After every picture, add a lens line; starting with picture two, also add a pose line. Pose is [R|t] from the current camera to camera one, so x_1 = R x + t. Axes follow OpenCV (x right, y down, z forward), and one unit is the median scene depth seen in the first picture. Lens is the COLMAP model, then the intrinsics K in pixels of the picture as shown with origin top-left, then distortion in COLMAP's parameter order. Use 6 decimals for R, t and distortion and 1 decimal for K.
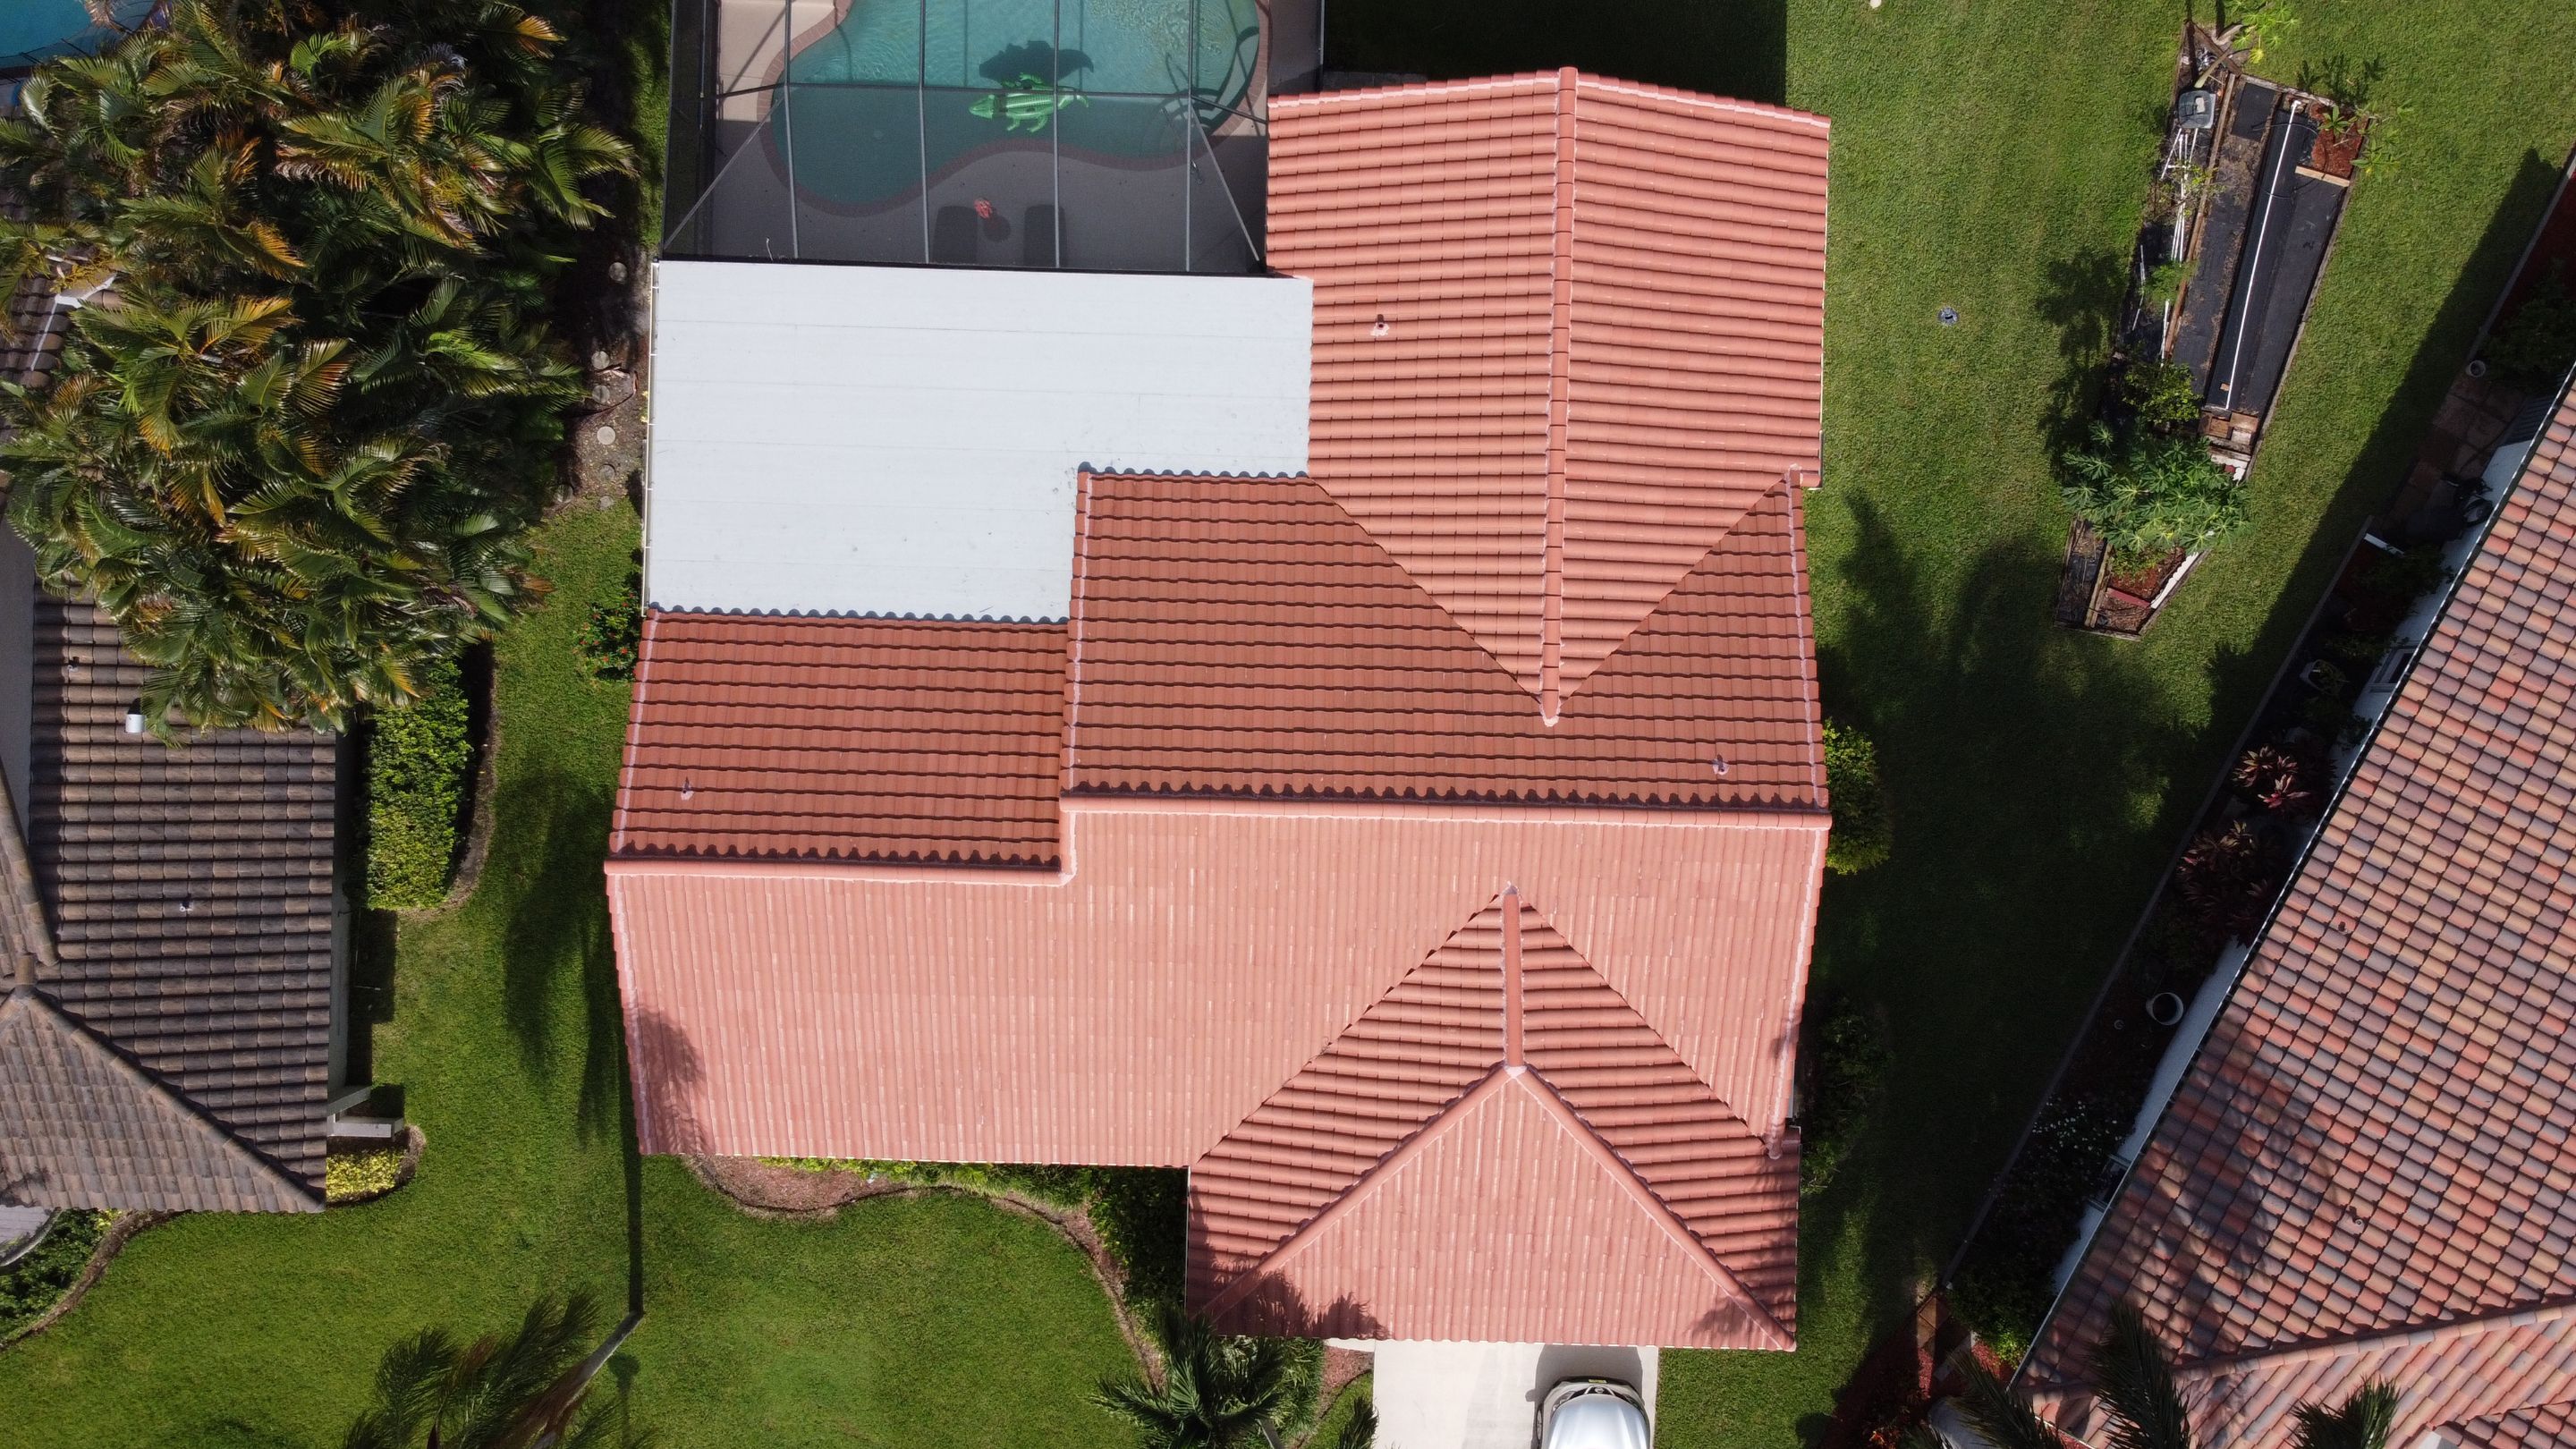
lens RADIAL K [[1950.1, 0, 1282.3], [0, 1950.1, 713.3], [0, 0, 1]] dist [0.027547, -0.027623]
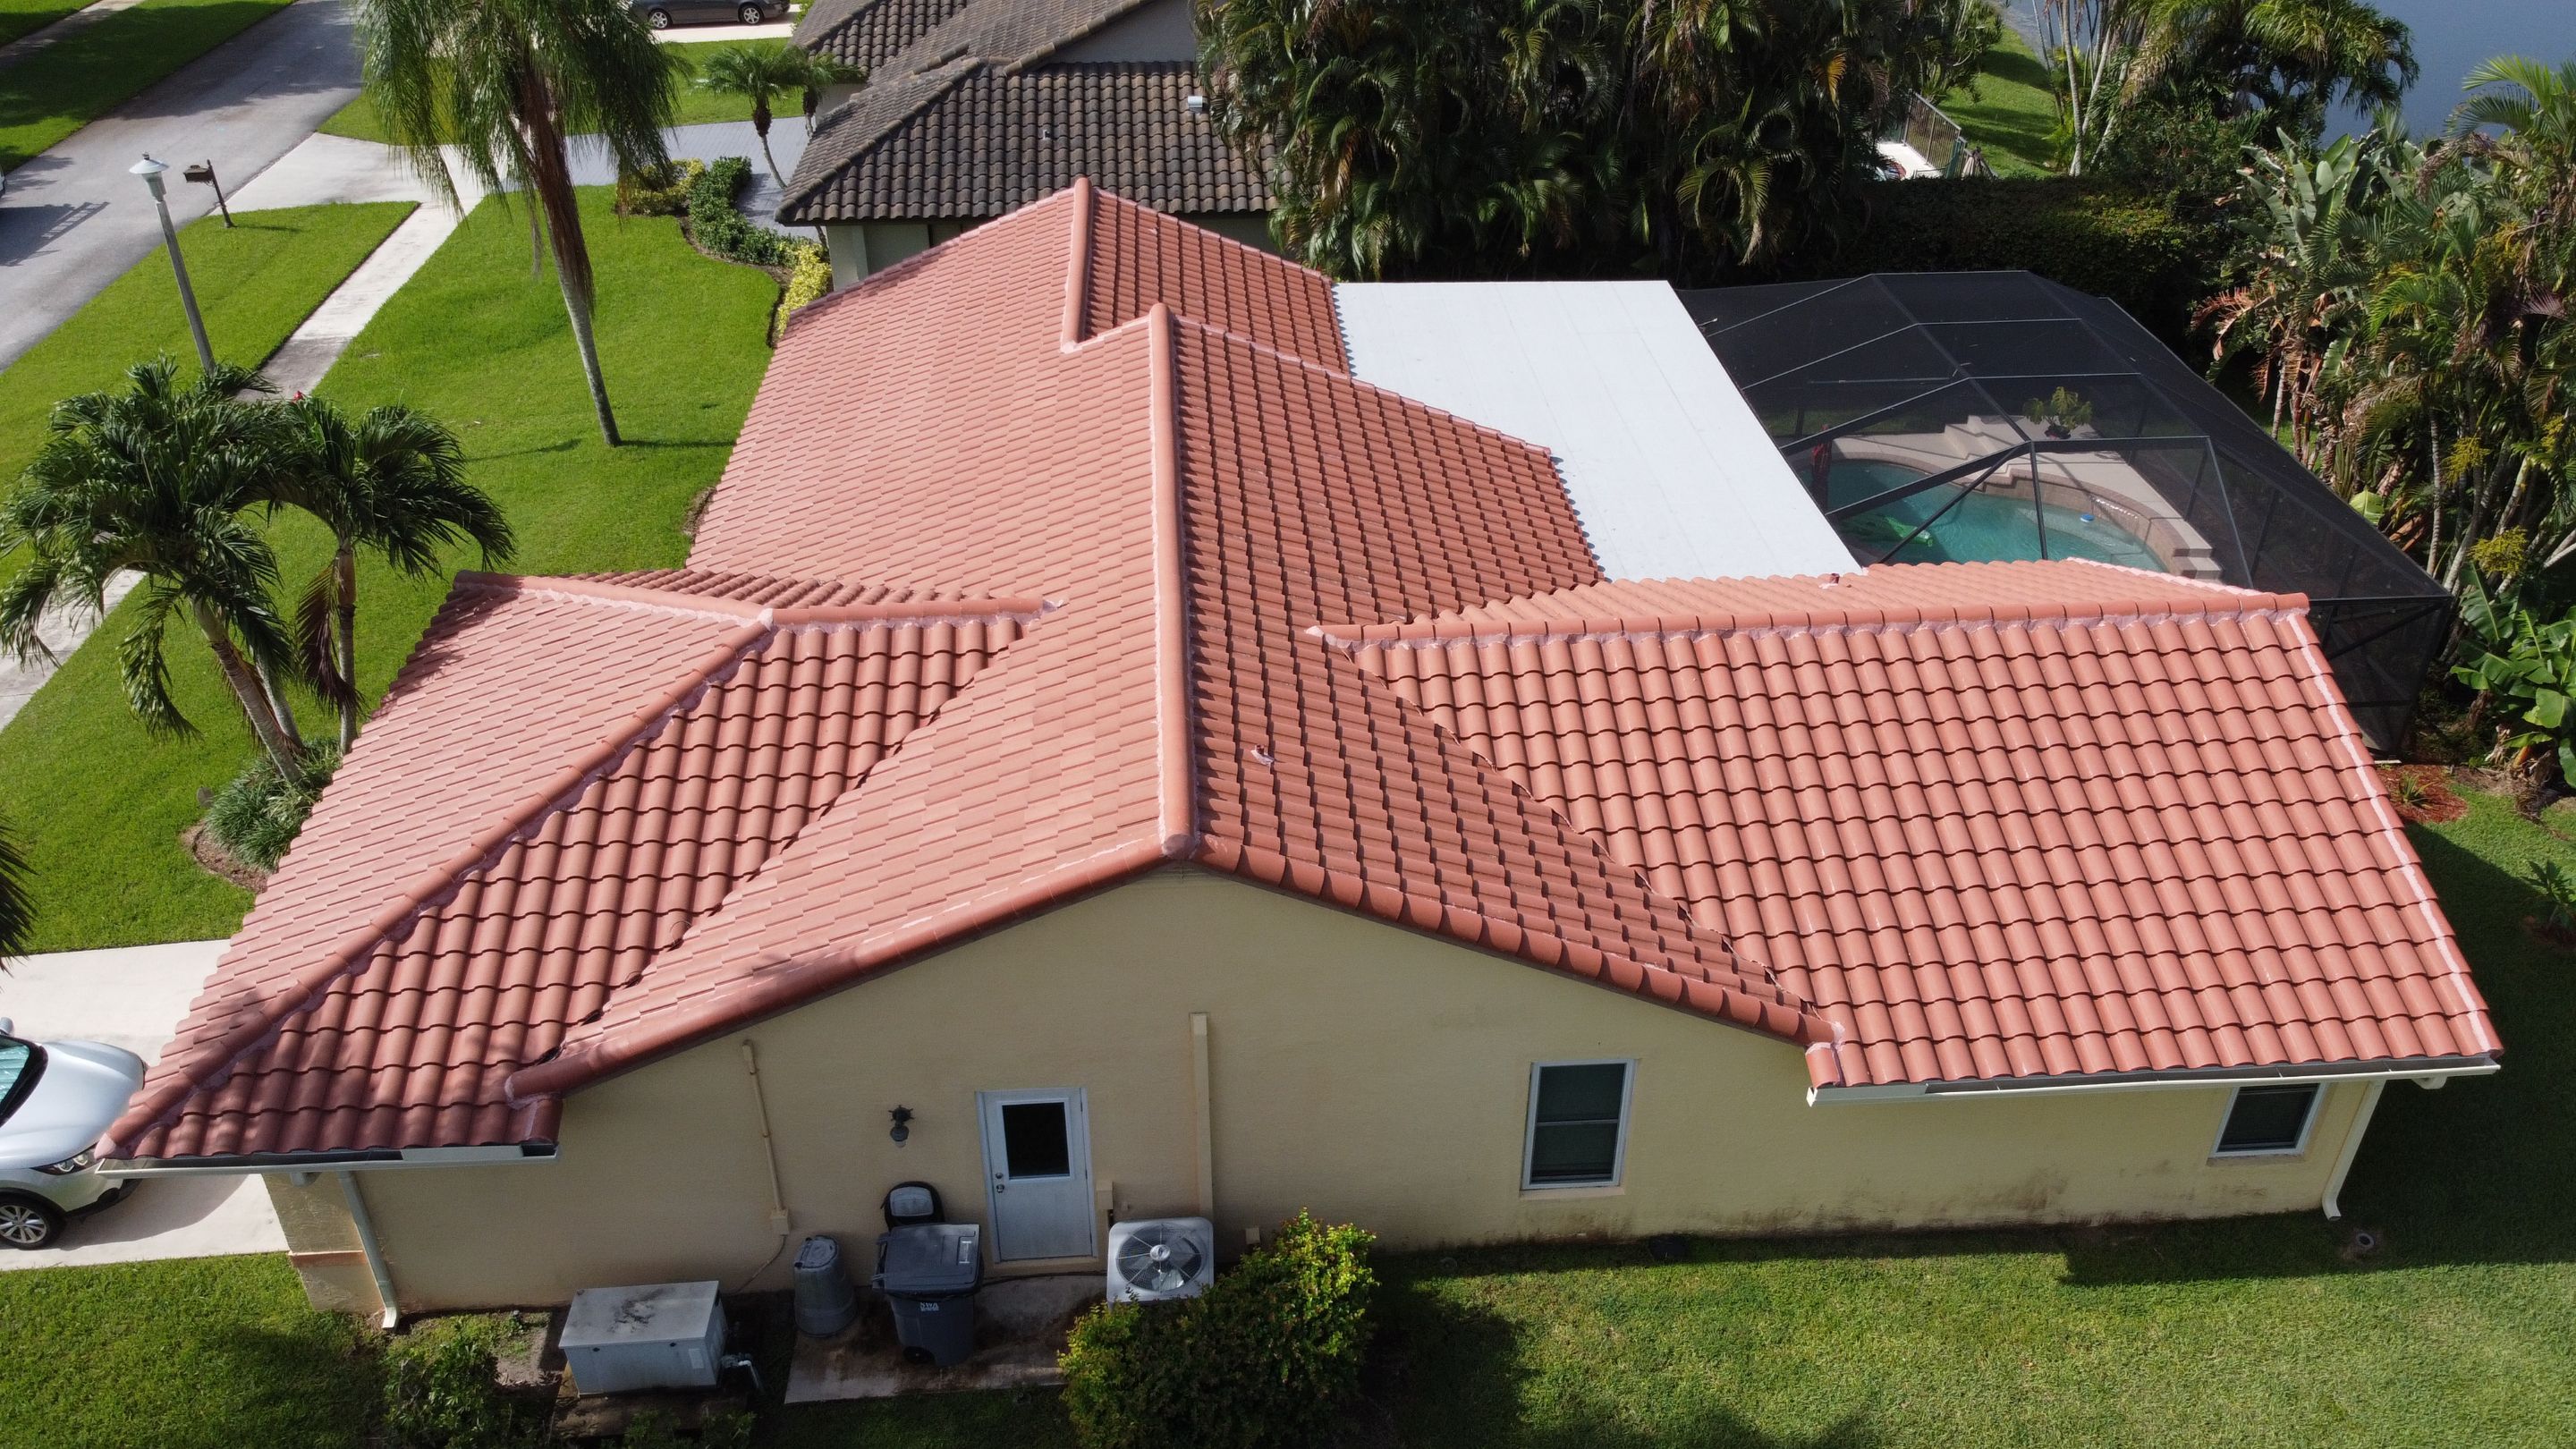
lens RADIAL K [[1950.1, 0, 1282.3], [0, 1950.1, 713.3], [0, 0, 1]] dist [0.027547, -0.027623]
pose [[0.089494, 0.522489, -0.847936, 0.668126], [-0.995960, 0.040591, -0.080106, 0.064467], [-0.007436, 0.851679, 0.524011, 0.664859]]
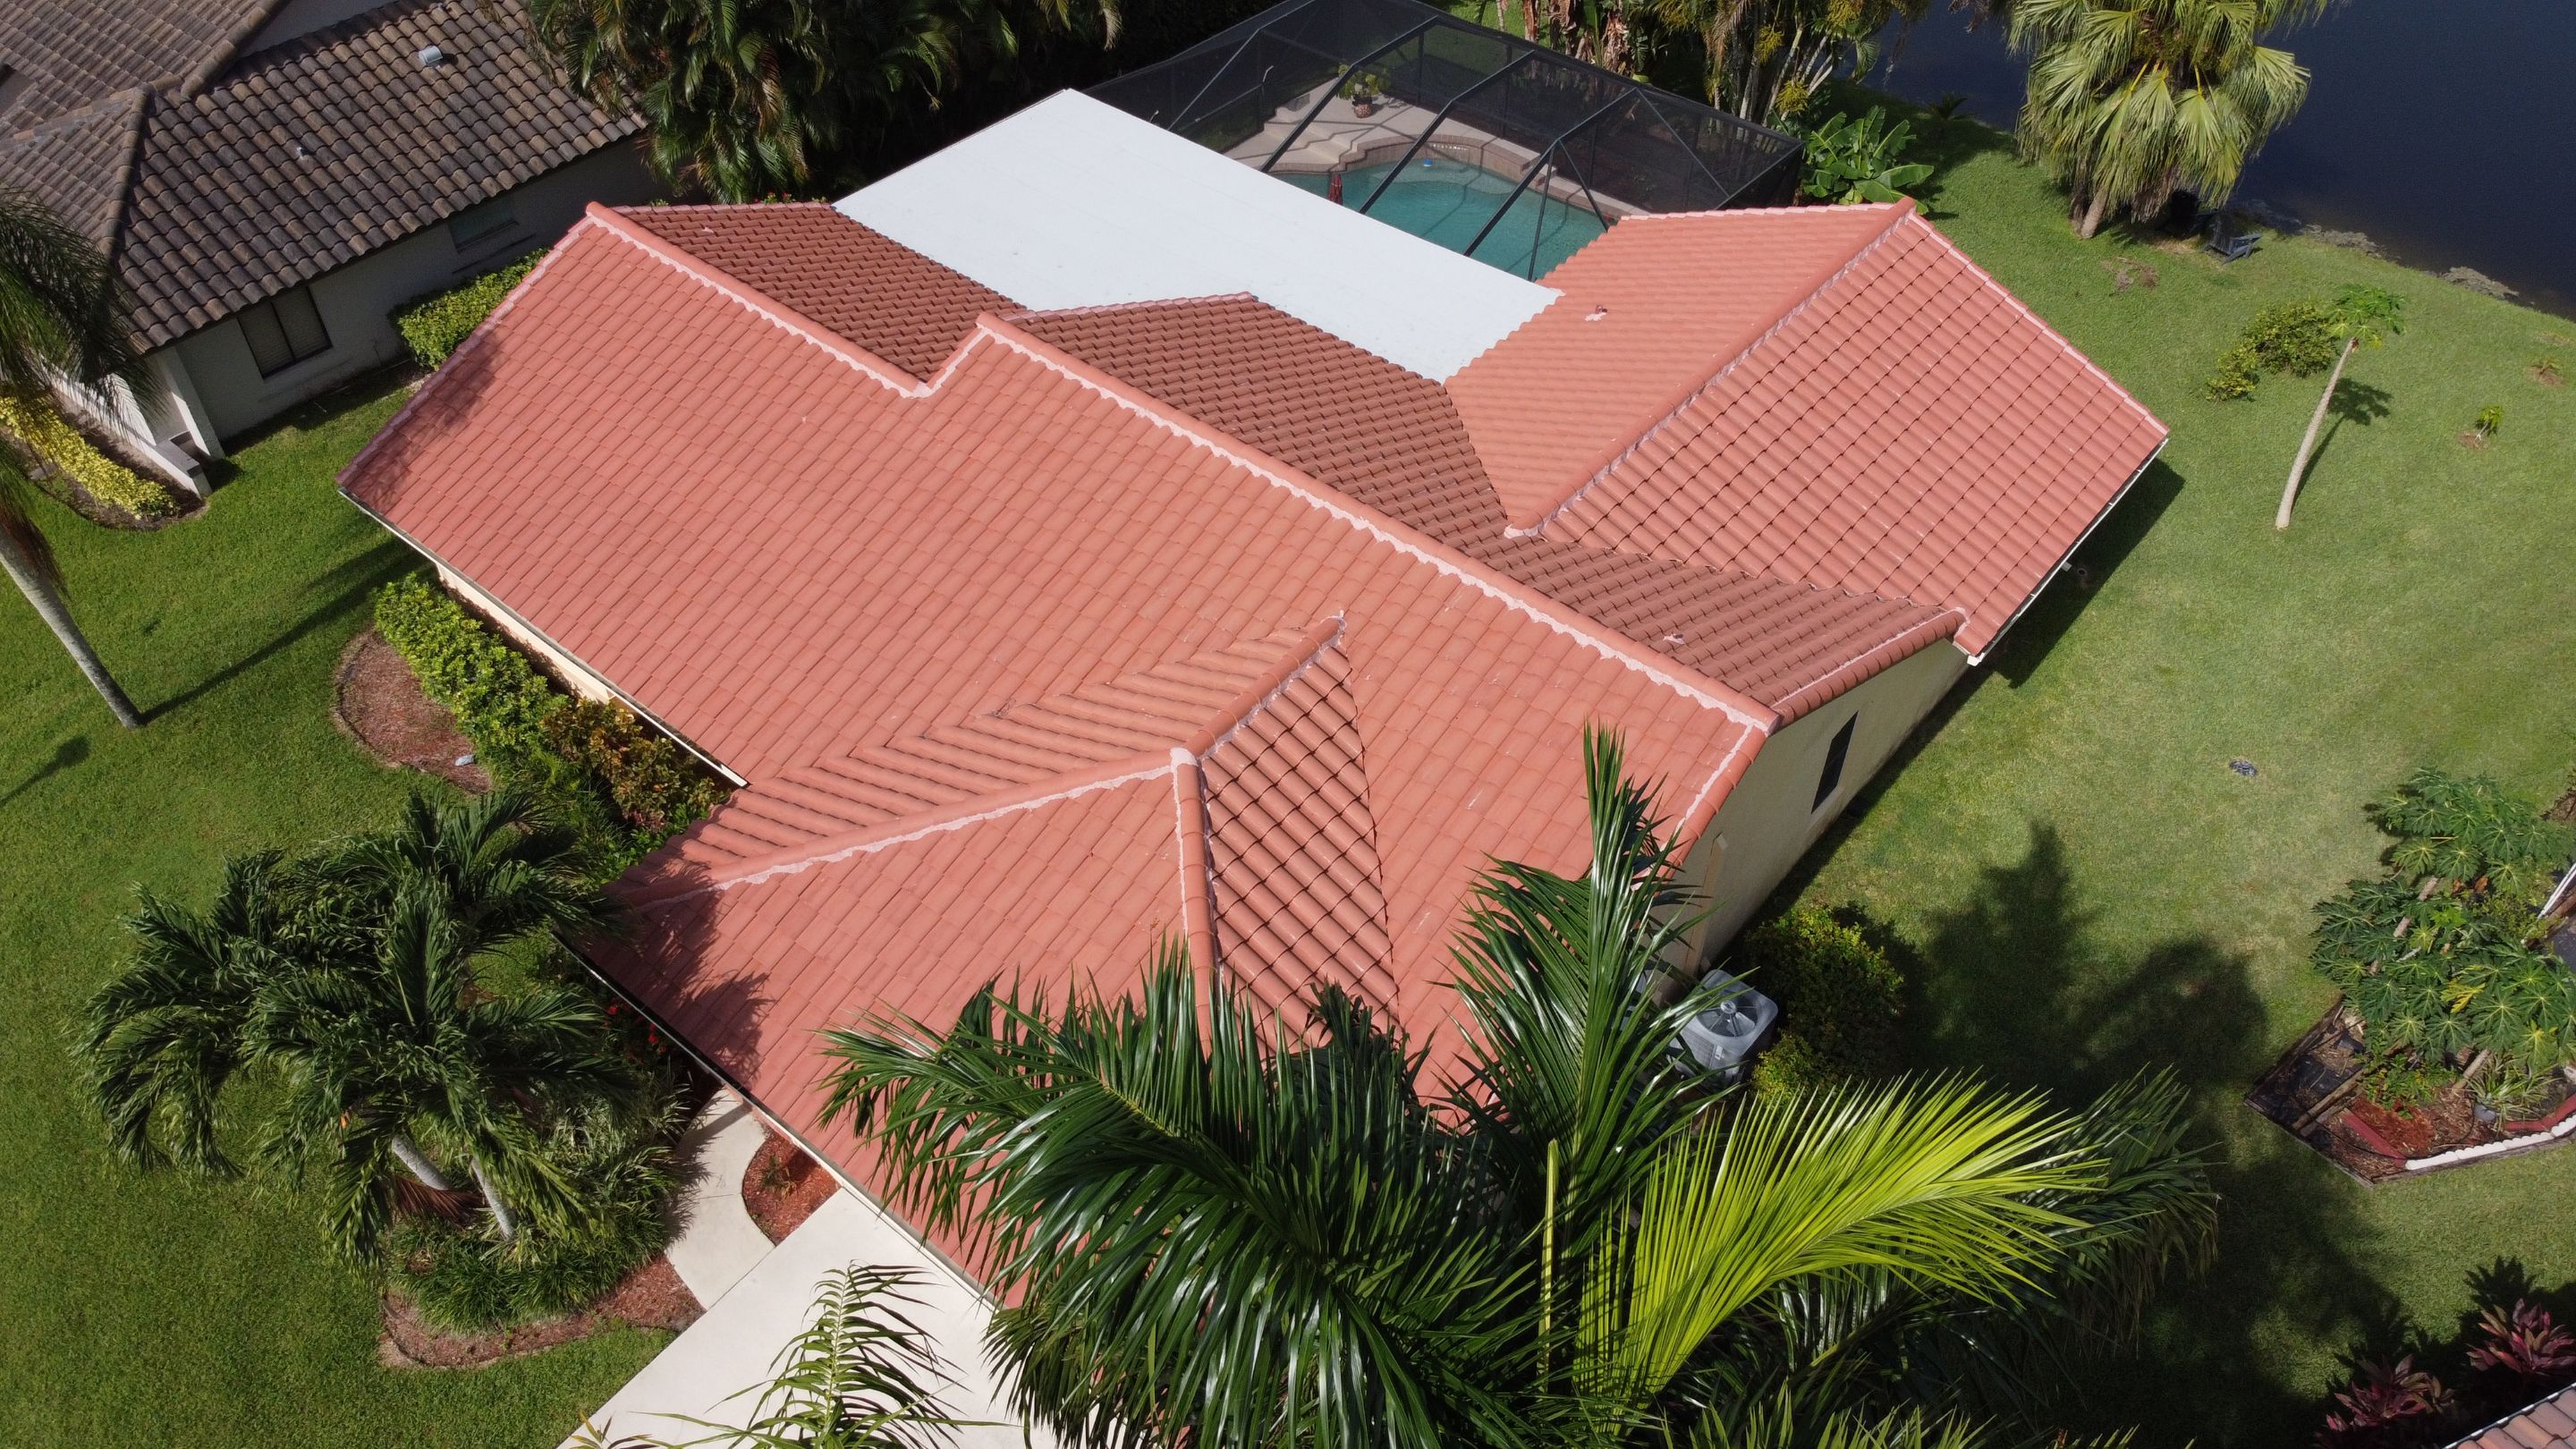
lens RADIAL K [[1950.1, 0, 1282.3], [0, 1950.1, 713.3], [0, 0, 1]] dist [0.027547, -0.027623]
pose [[0.782124, 0.428487, -0.452416, 0.430359], [-0.623118, 0.540672, -0.565153, 0.515414], [0.002448, 0.723929, 0.689871, 0.502399]]
